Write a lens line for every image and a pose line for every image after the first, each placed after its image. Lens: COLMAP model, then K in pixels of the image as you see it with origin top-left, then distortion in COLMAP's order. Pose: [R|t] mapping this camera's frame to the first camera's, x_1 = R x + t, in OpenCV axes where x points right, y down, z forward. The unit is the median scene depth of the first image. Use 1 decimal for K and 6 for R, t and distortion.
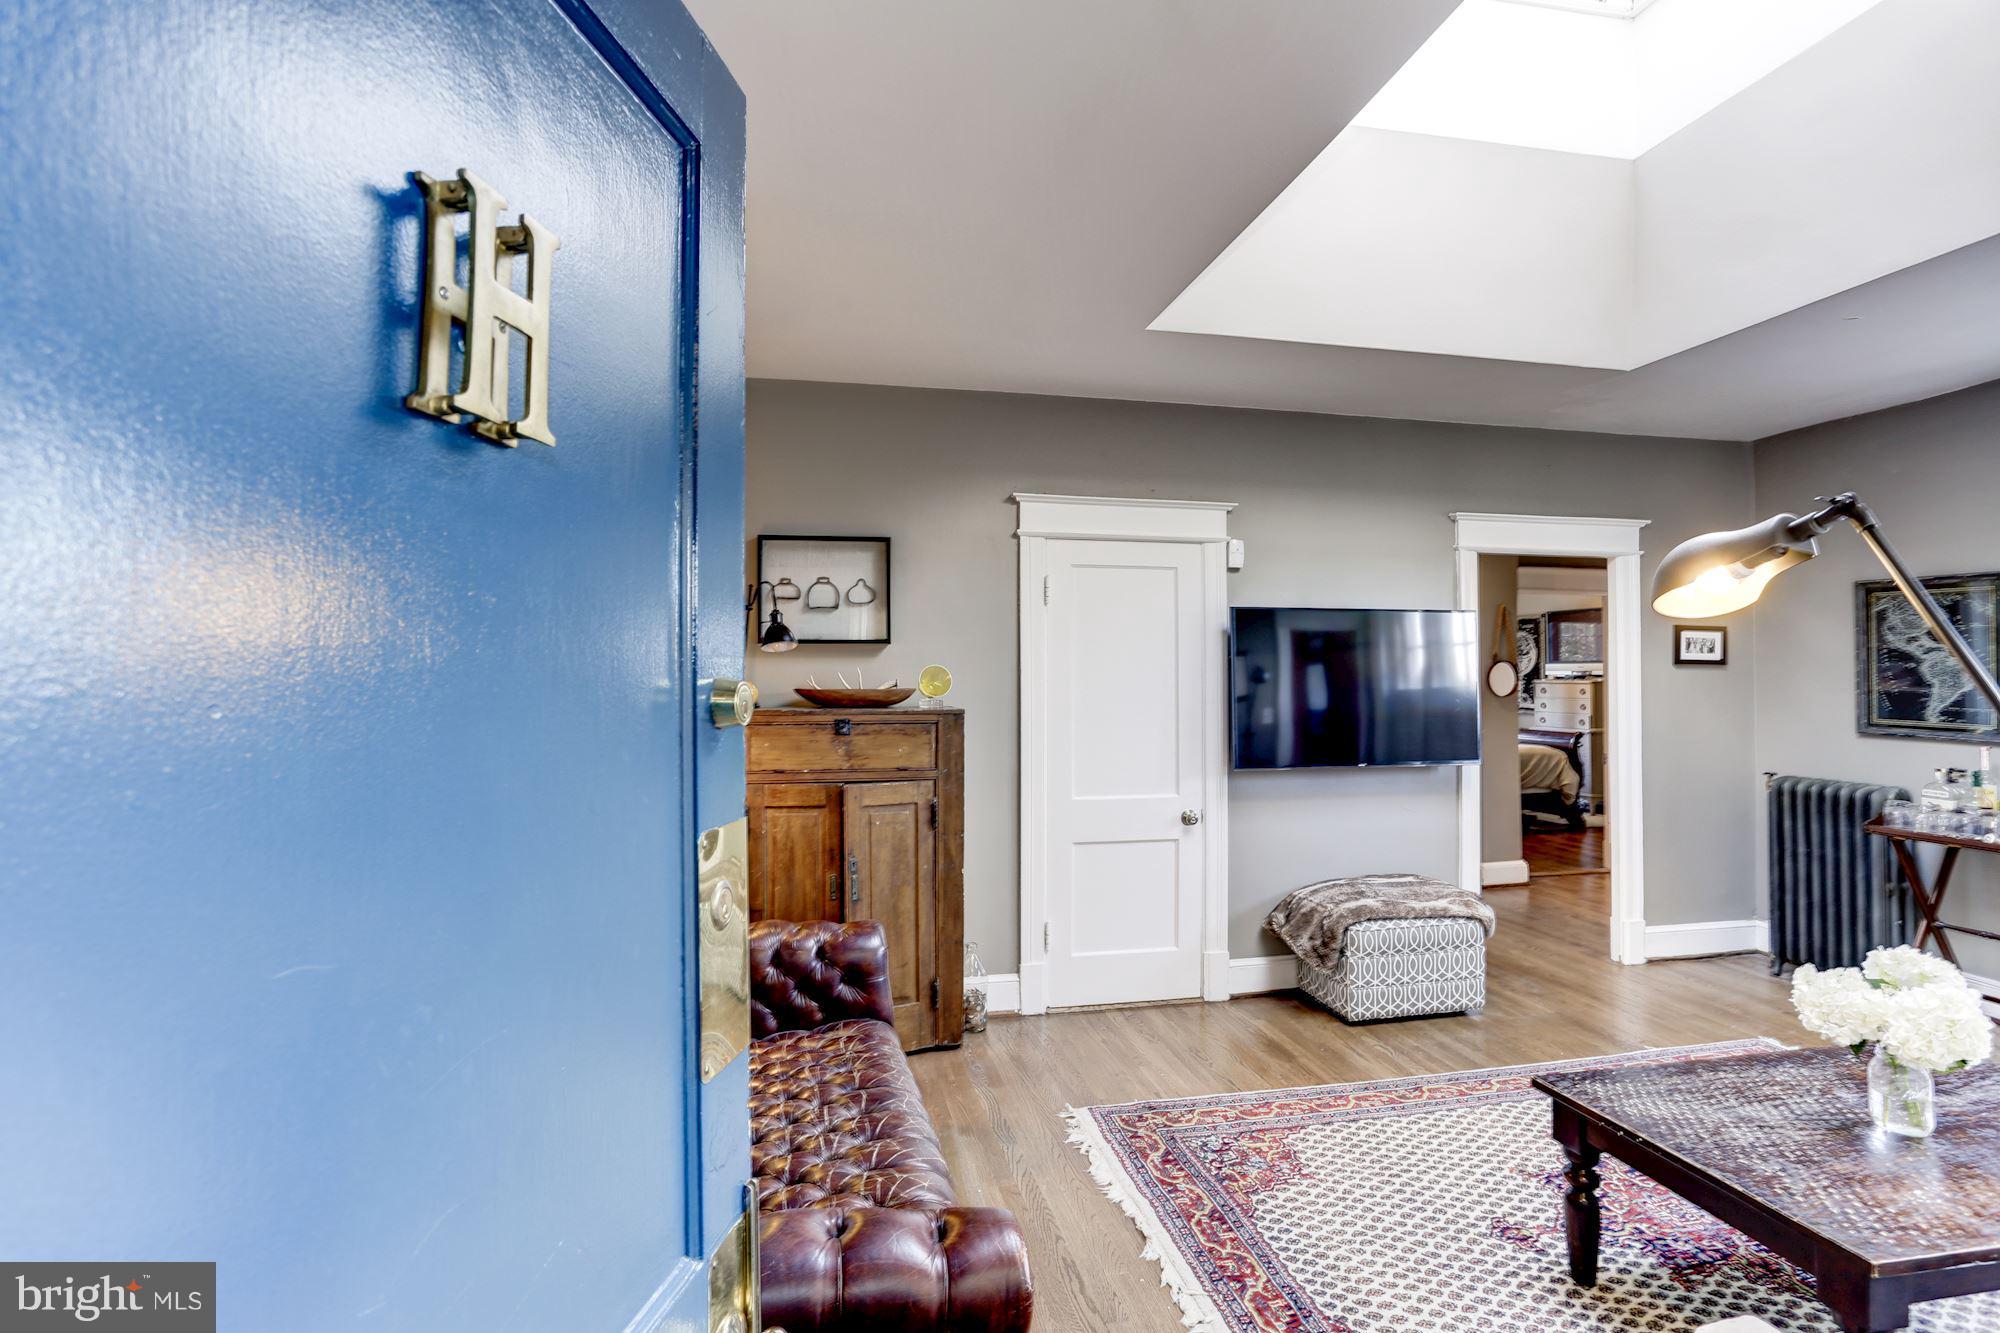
lens RADIAL K [[972.6, 0, 996.4], [0, 972.6, 650.1], [0, 0, 1]] dist [-0.028353, 0.005311]
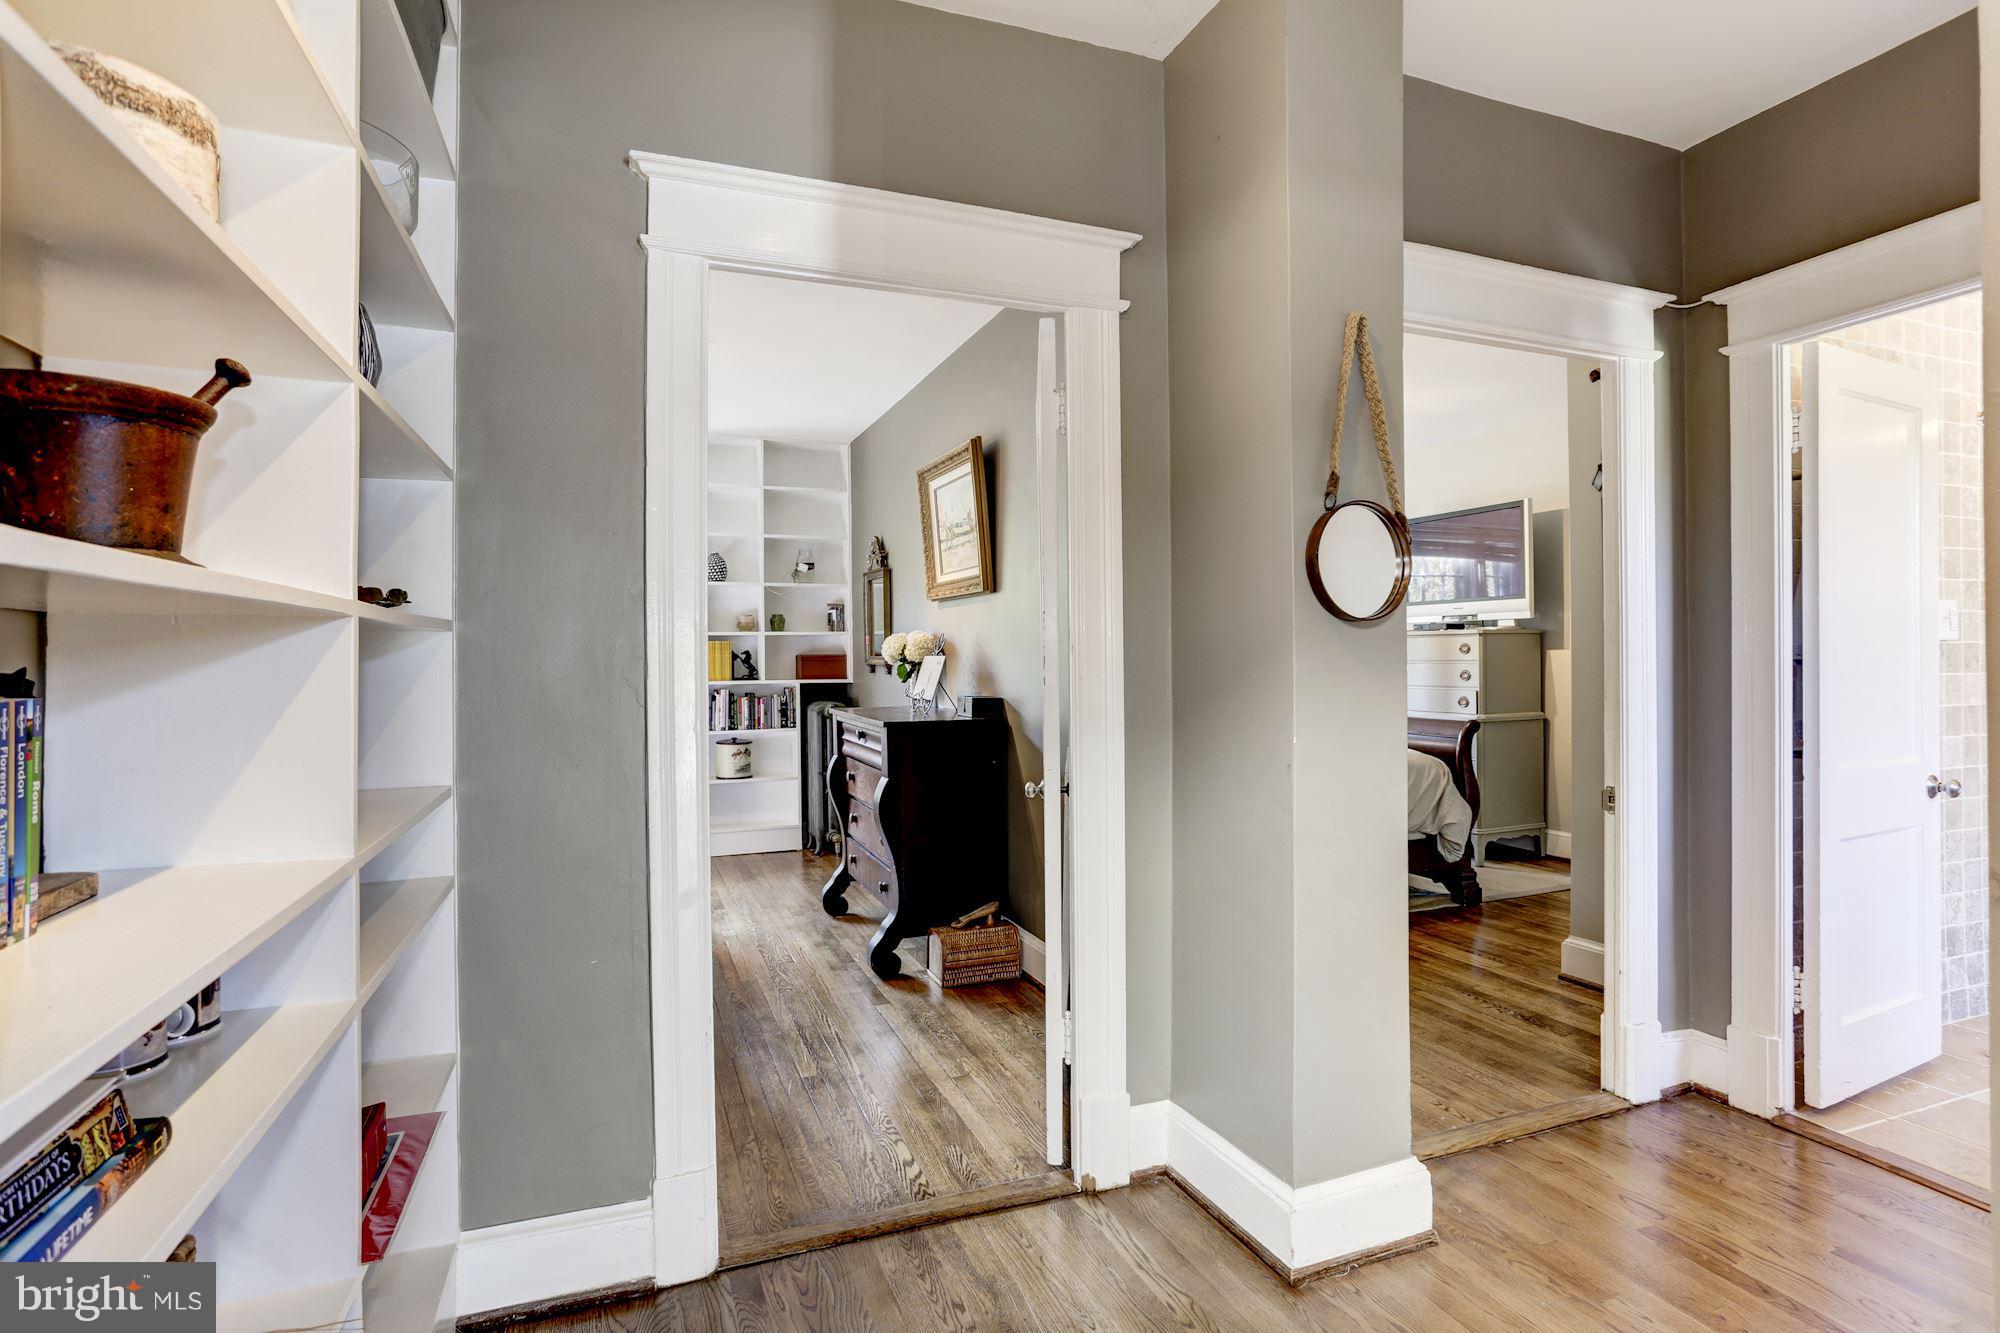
lens RADIAL K [[972.6, 0, 990.4], [0, 972.6, 661.3], [0, 0, 1]] dist [-0.028353, 0.005311]
pose [[0.987815, -0.004429, 0.155570, 0.240587], [-0.000112, 0.999575, 0.029169, 0.033687], [-0.155633, -0.028830, 0.987394, 0.476010]]
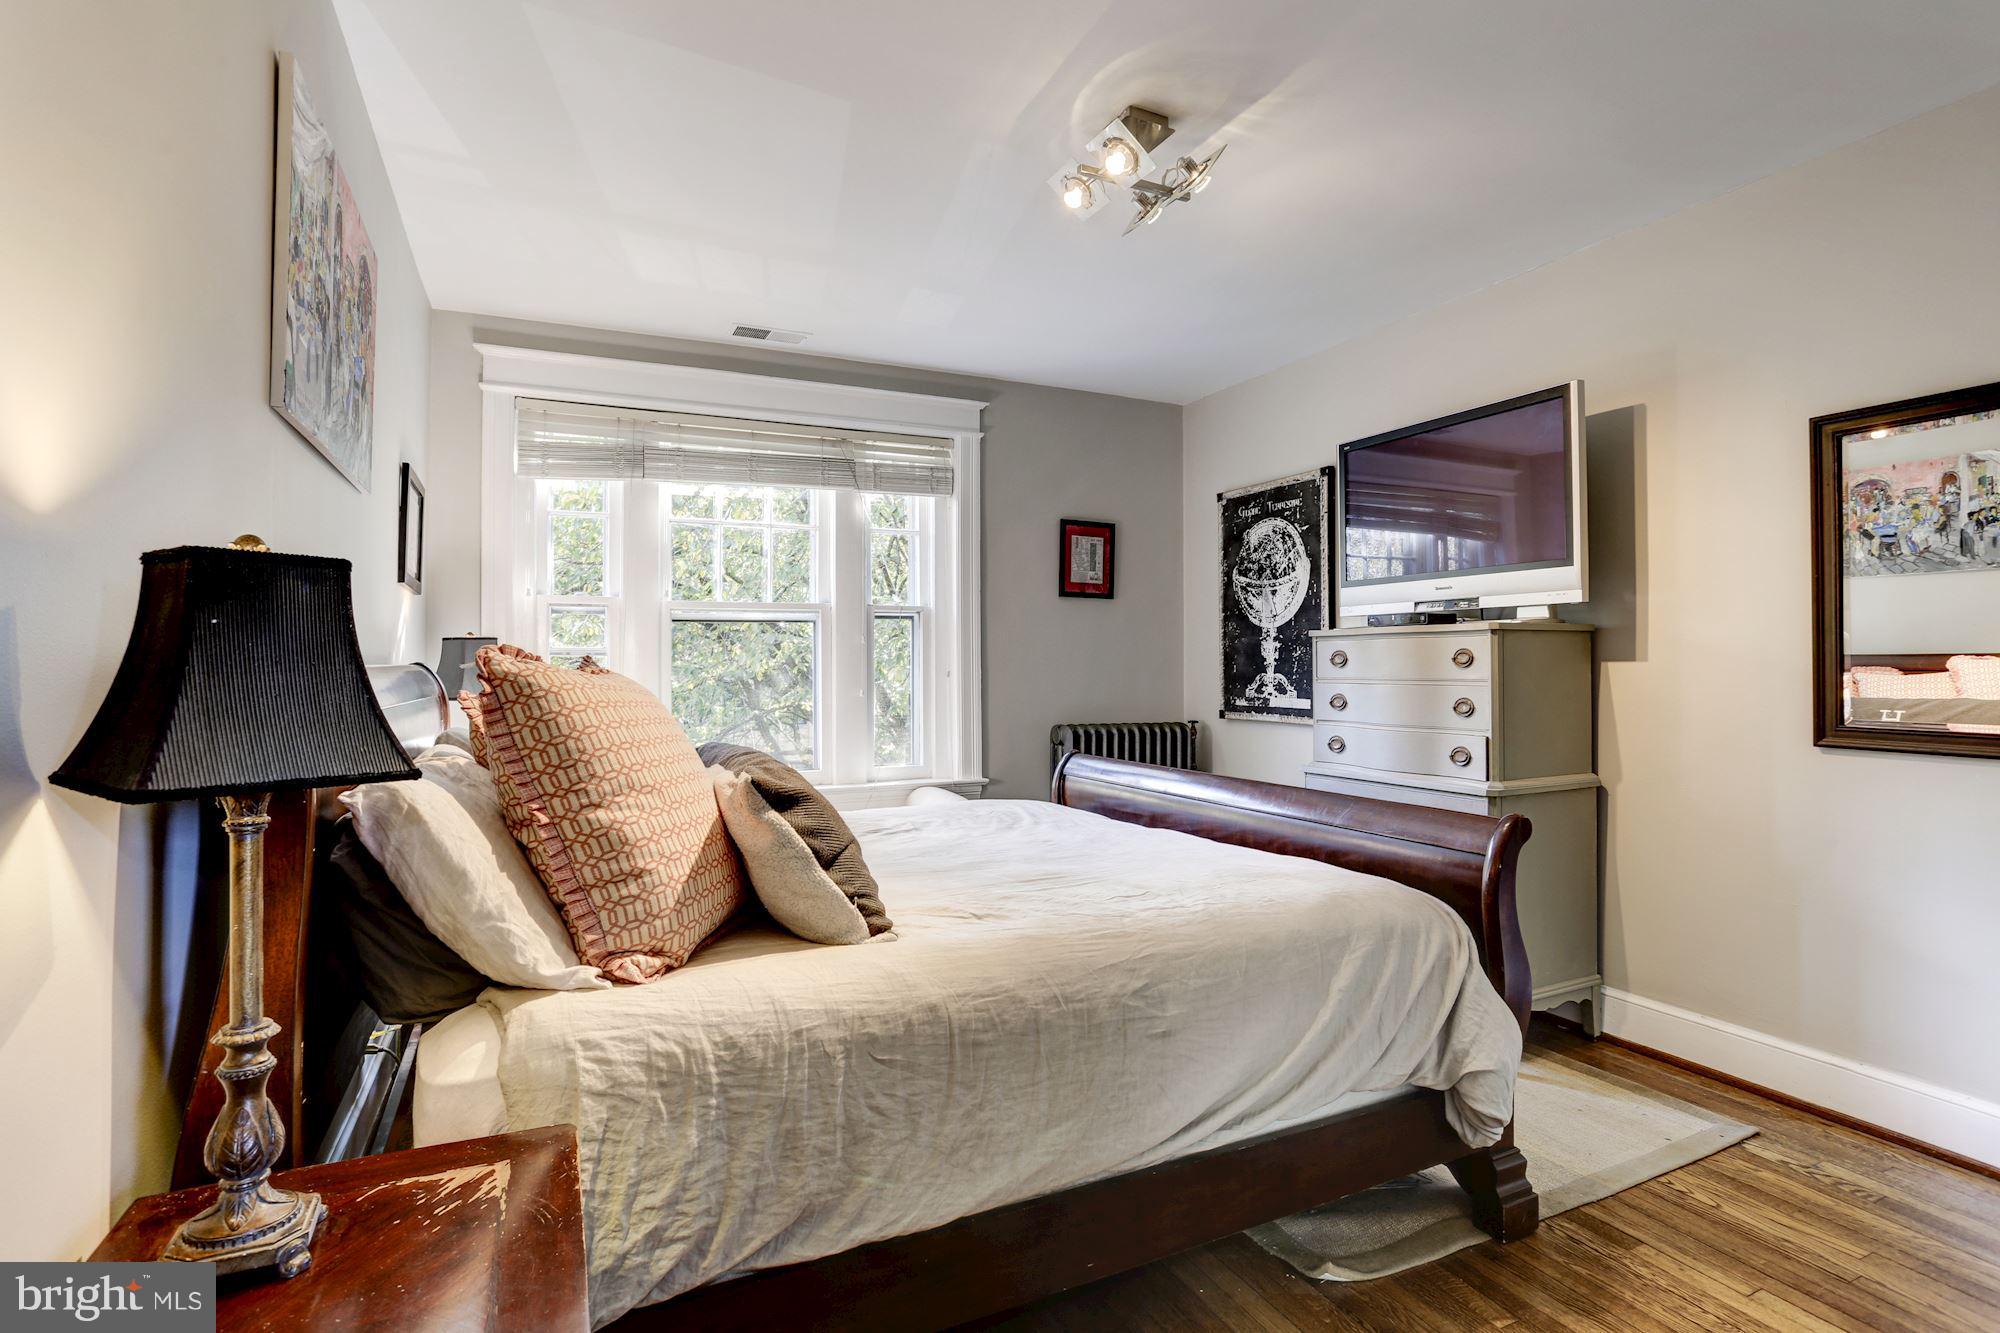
lens RADIAL K [[972.6, 0, 1002.3], [0, 972.6, 660.1], [0, 0, 1]] dist [-0.028353, 0.005311]
pose [[0.970238, 0.003559, 0.242128, 0.388982], [-0.008272, 0.999796, 0.018451, 0.038944], [-0.242013, -0.019904, 0.970069, 0.732885]]
